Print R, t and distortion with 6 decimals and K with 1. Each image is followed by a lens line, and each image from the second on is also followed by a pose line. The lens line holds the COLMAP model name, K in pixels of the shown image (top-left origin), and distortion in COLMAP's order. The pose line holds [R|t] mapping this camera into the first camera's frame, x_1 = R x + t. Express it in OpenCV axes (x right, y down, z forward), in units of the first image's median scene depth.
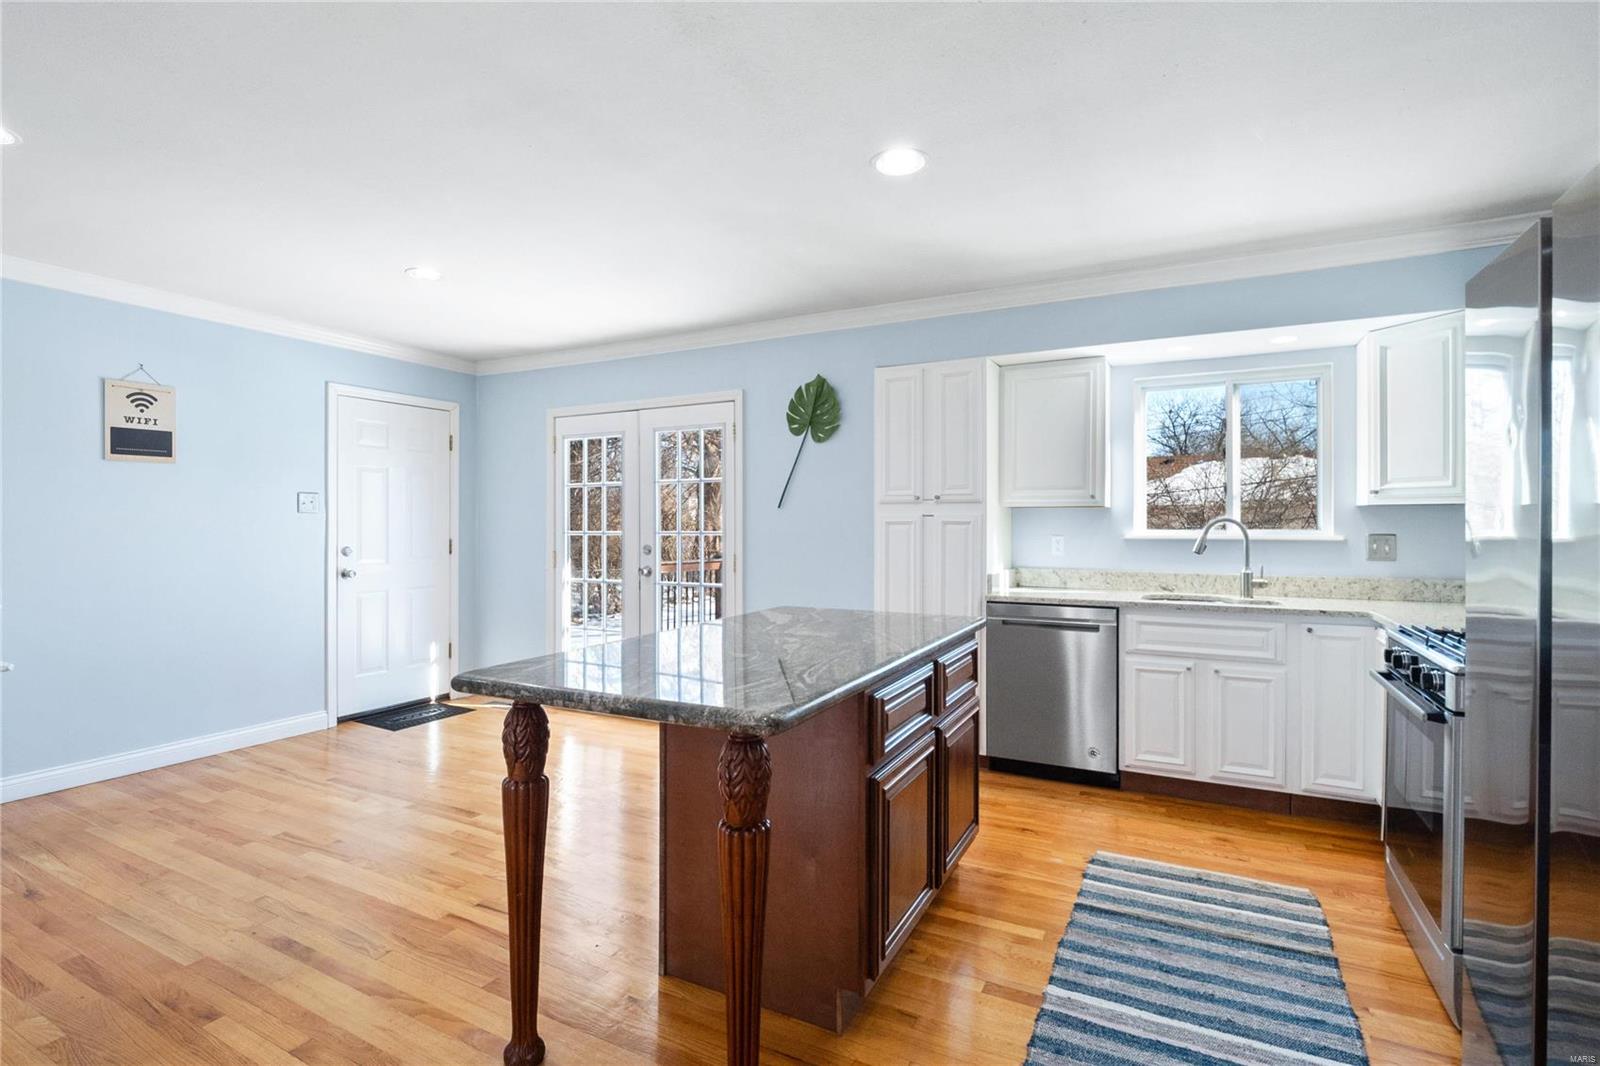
lens RADIAL K [[759.8, 0, 794.8], [0, 759.8, 521.2], [0, 0, 1]] dist [-0.011822, -0.000773]
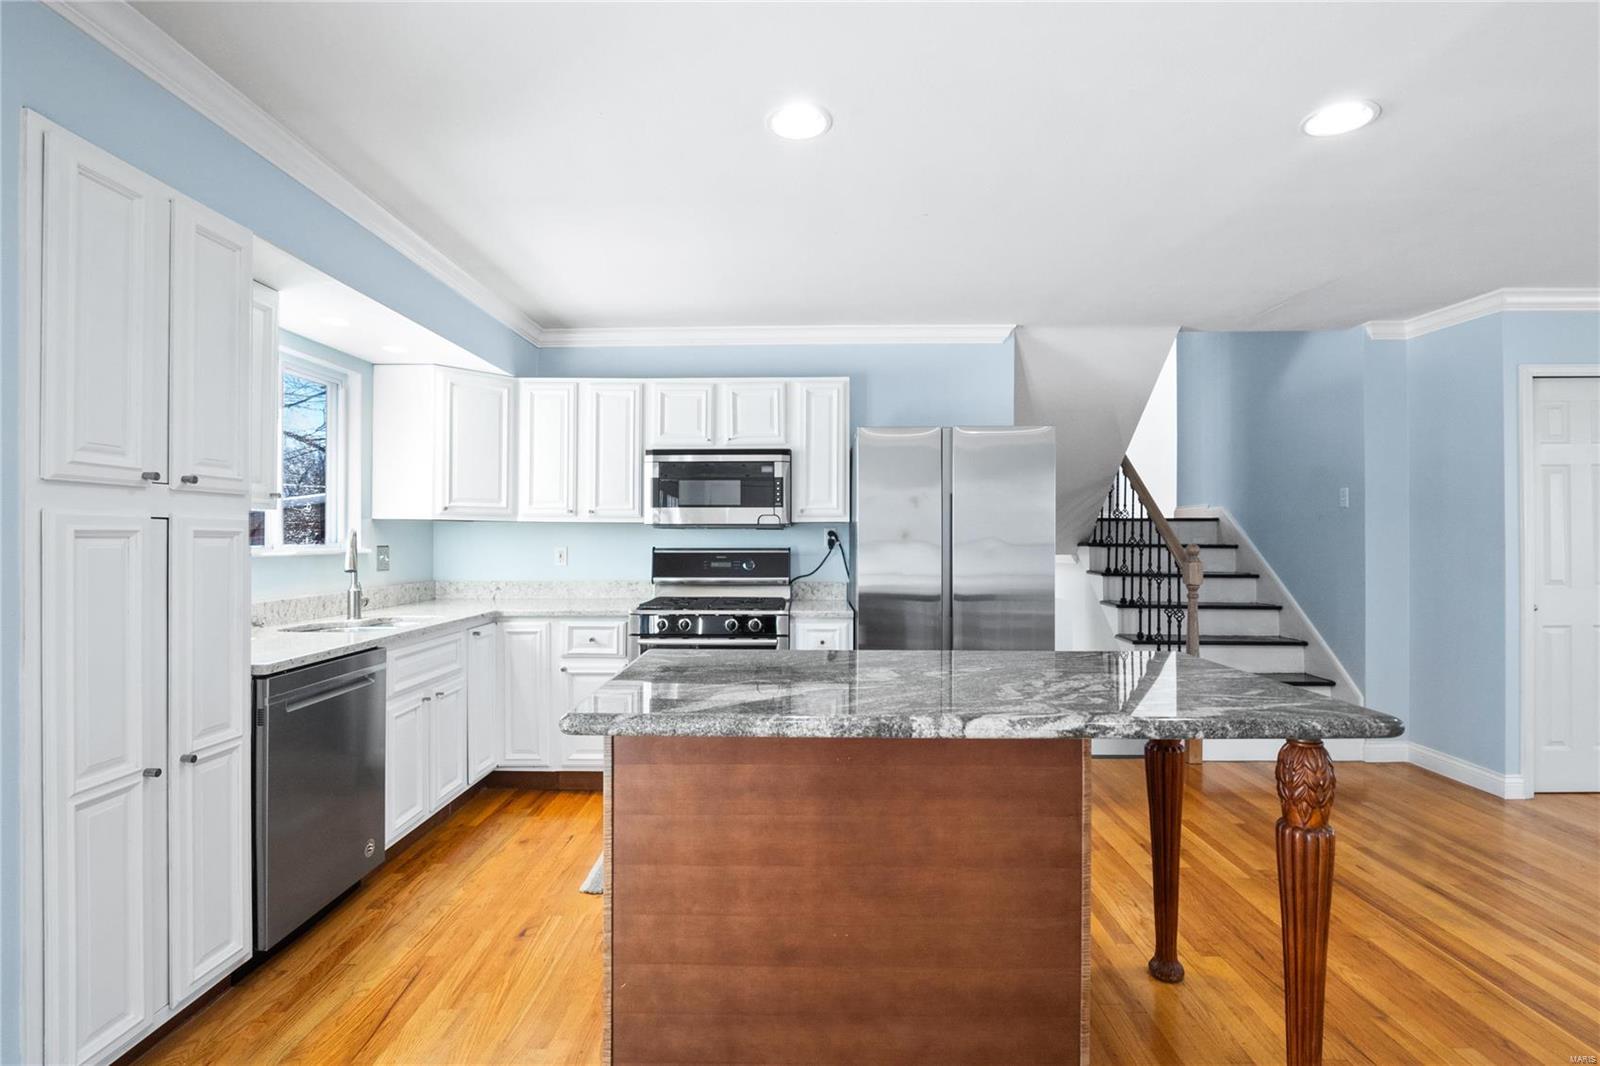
lens RADIAL K [[751.5, 0, 786.2], [0, 751.5, 534.1], [0, 0, 1]] dist [-0.012342, -0.001072]
pose [[-0.440854, 0.002587, 0.897575, -0.406063], [-0.004379, 0.999978, -0.005033, 0.003270], [-0.897568, -0.006150, -0.440833, 0.898346]]
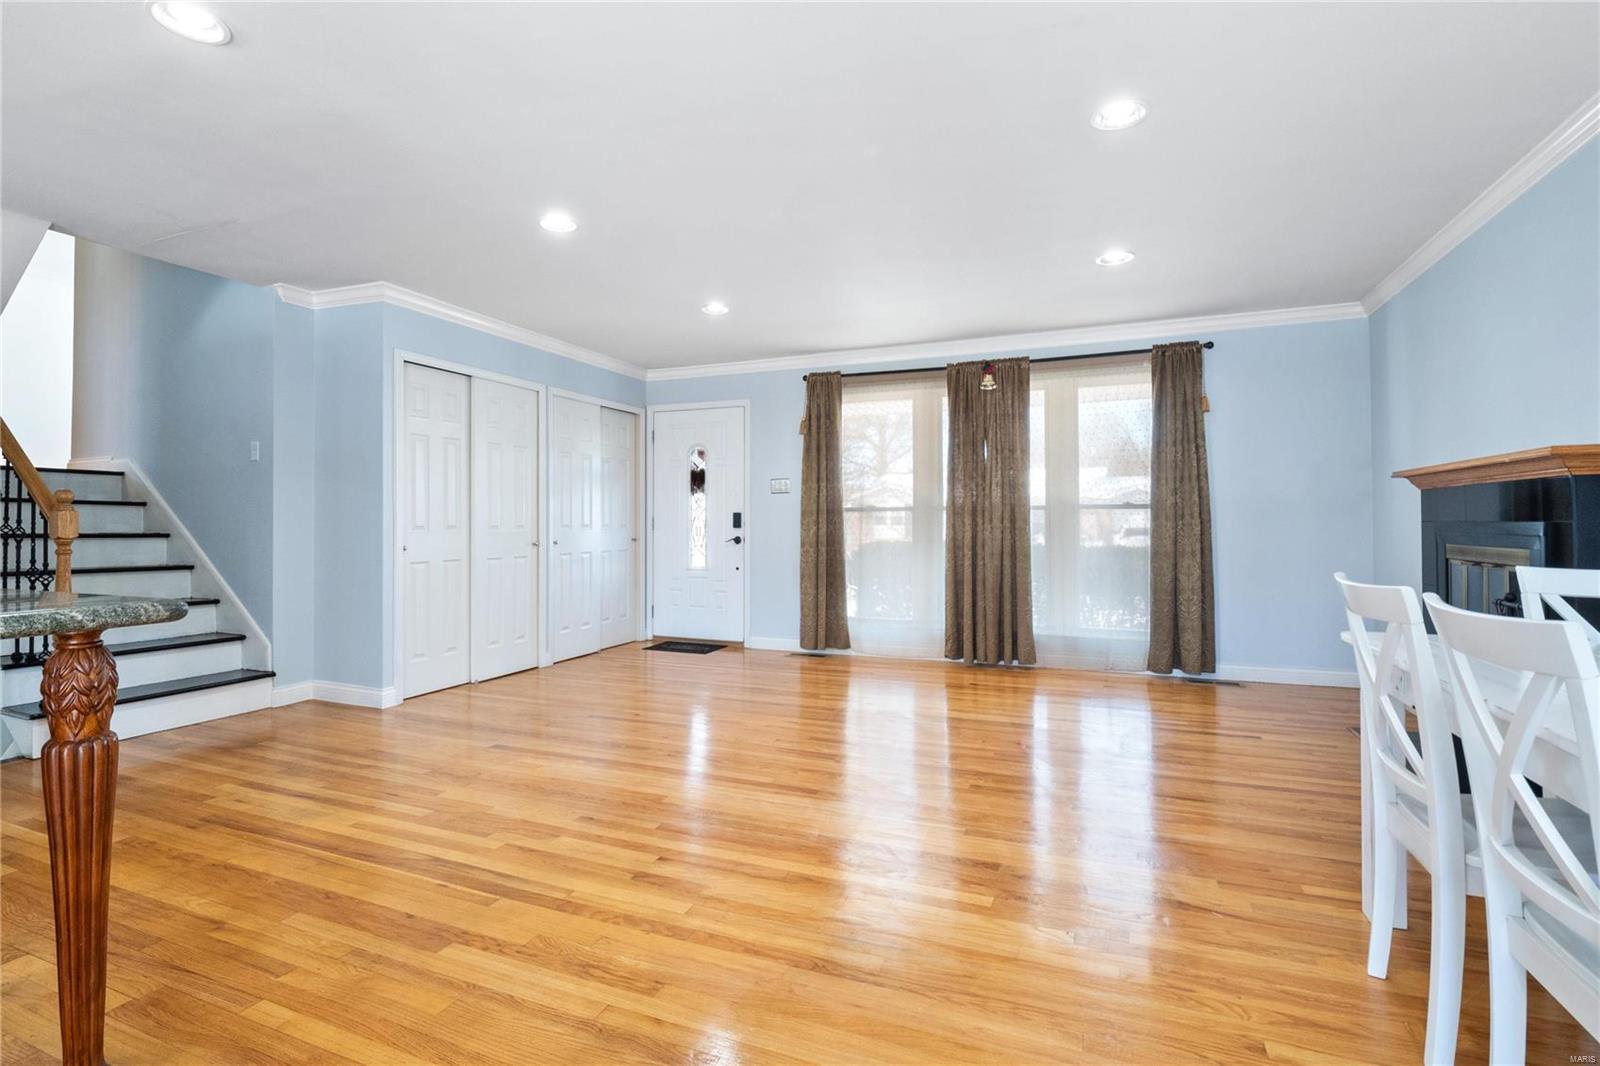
lens RADIAL K [[752.3, 0, 792.7], [0, 752.3, 511.9], [0, 0, 1]] dist [-0.012277, -0.000878]
pose [[-0.995429, -0.000577, -0.095507, -0.474744], [0.001383, 0.999790, -0.020452, 0.056425], [0.095499, -0.020491, -0.995219, 0.857918]]
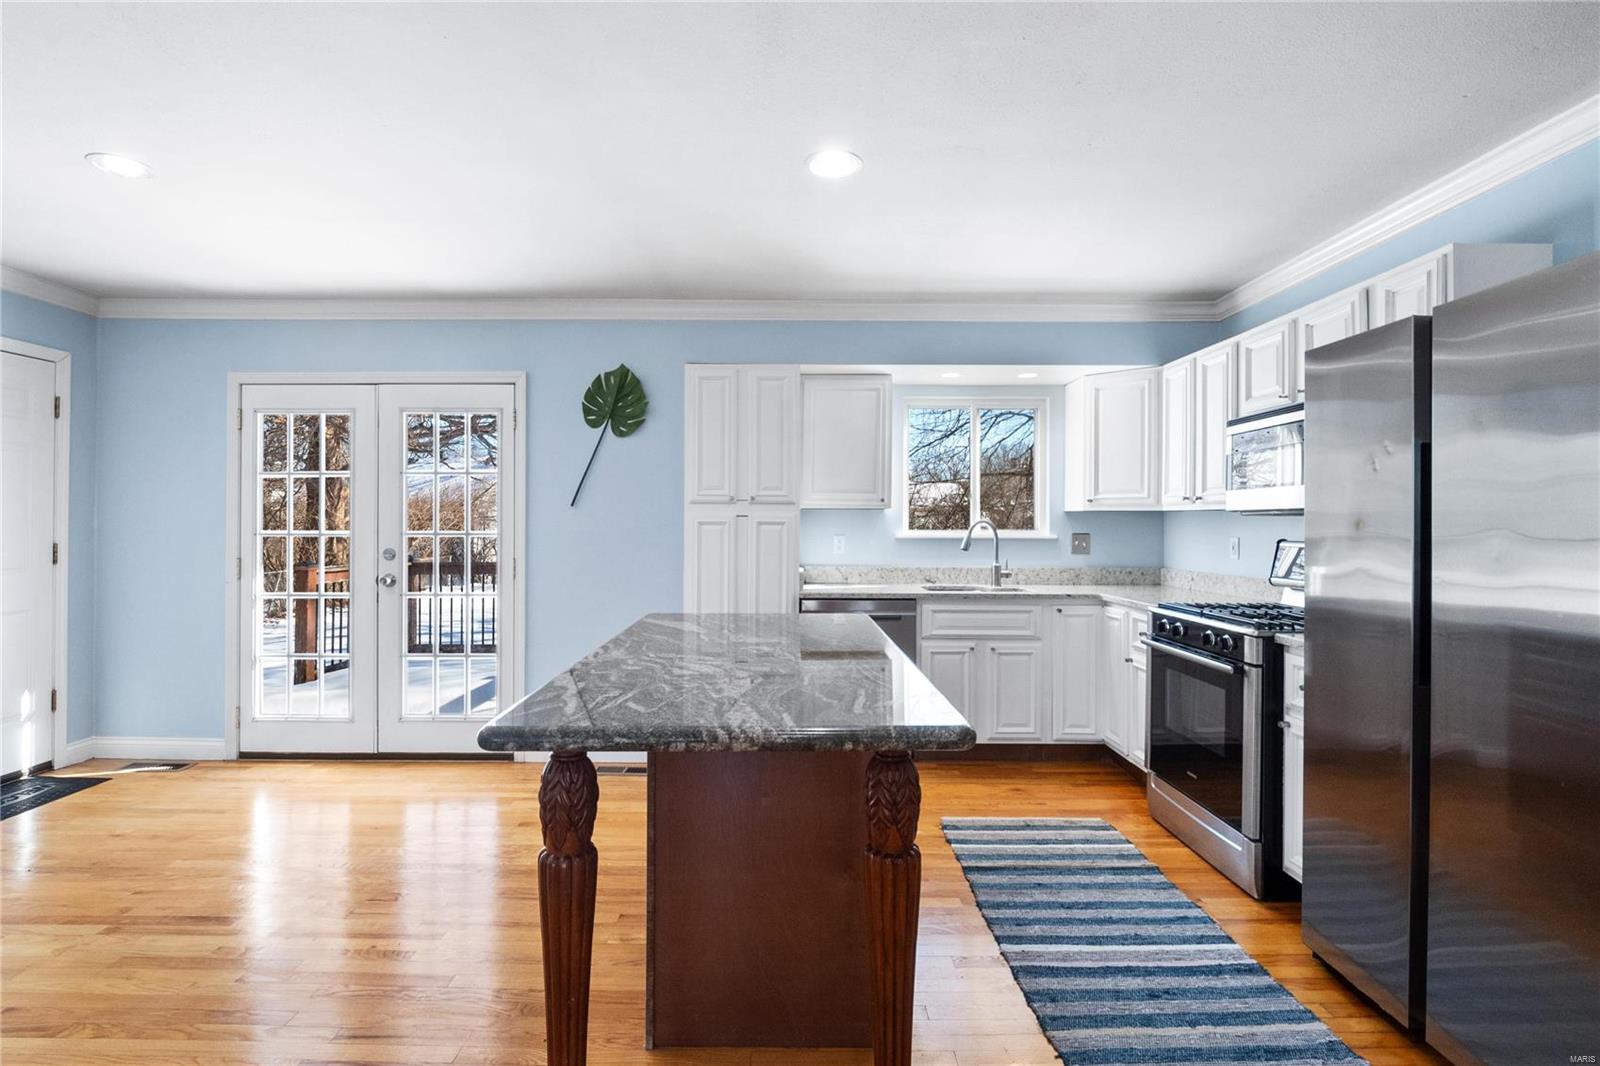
lens RADIAL K [[746.1, 0, 789.5], [0, 746.1, 520.3], [0, 0, 1]] dist [0.002111, -0.011246]
pose [[0.884321, 0.005696, 0.466844, -0.241022], [-0.005544, 0.999983, -0.001698, -0.000447], [-0.466846, -0.001086, 0.884338, 0.099059]]
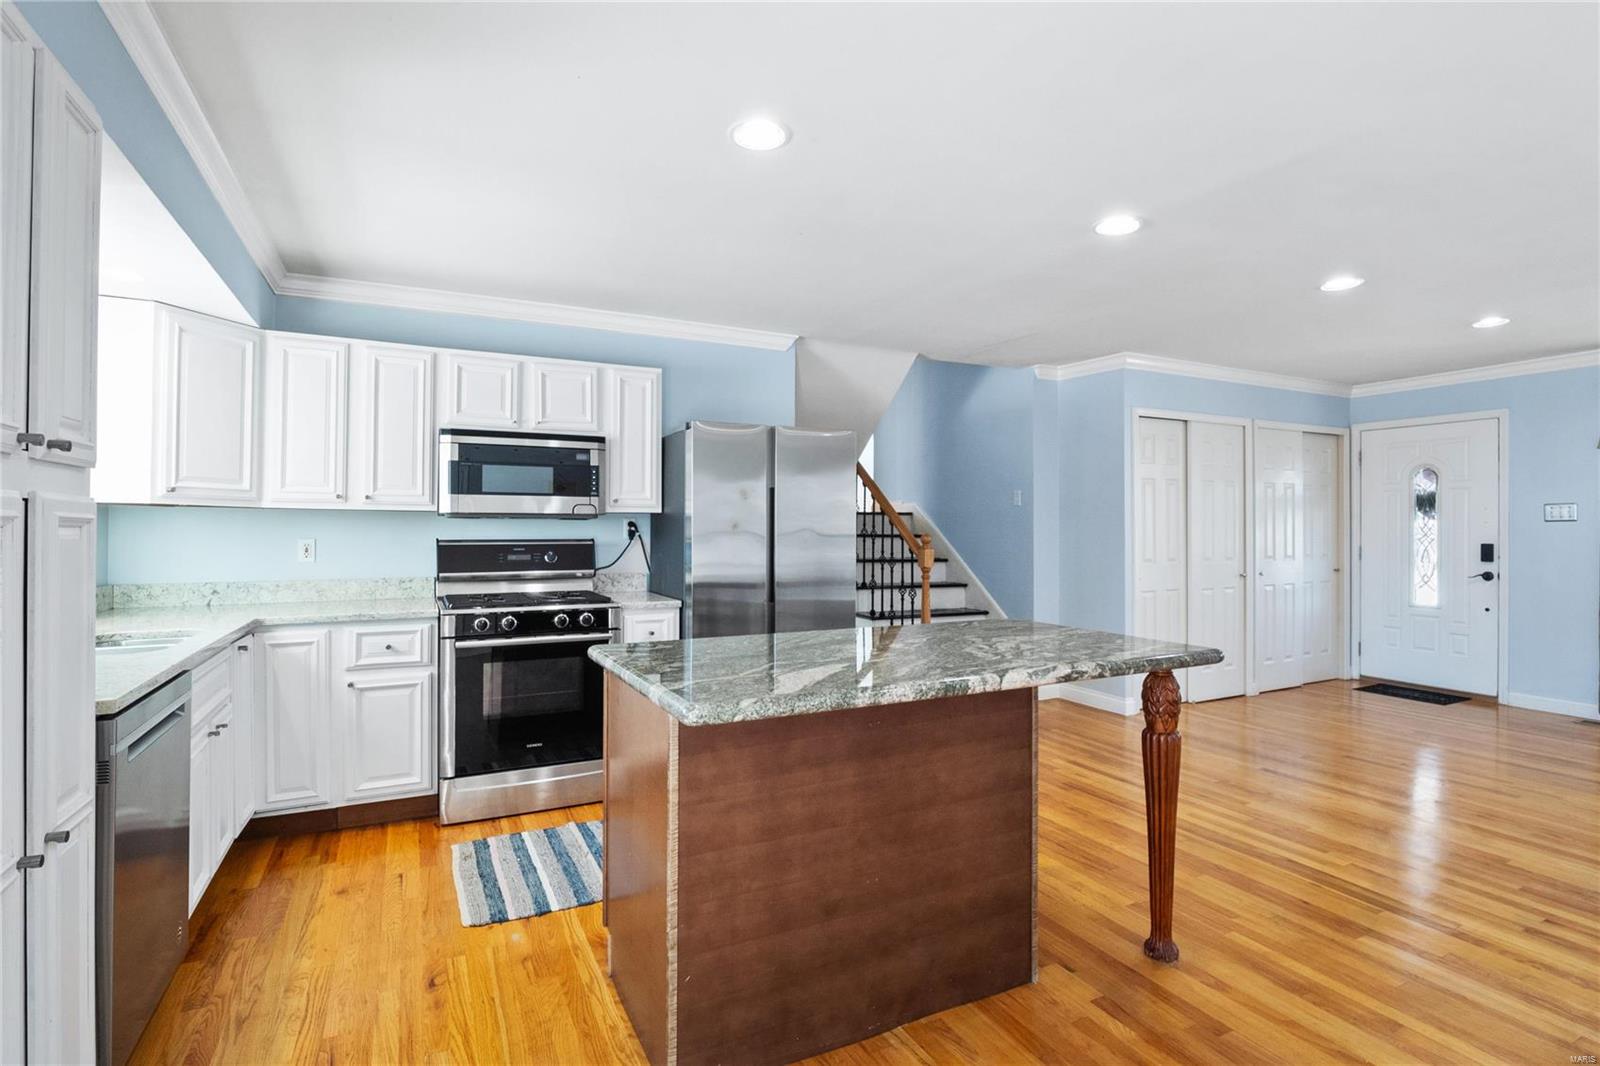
lens RADIAL K [[760.2, 0, 786.0], [0, 760.2, 524.5], [0, 0, 1]] dist [-0.014228, -0.001783]
pose [[-0.806809, 0.001104, 0.590812, -0.277920], [-0.004808, 0.999953, -0.008435, 0.005161], [-0.590793, -0.009646, -0.806765, 1.110137]]
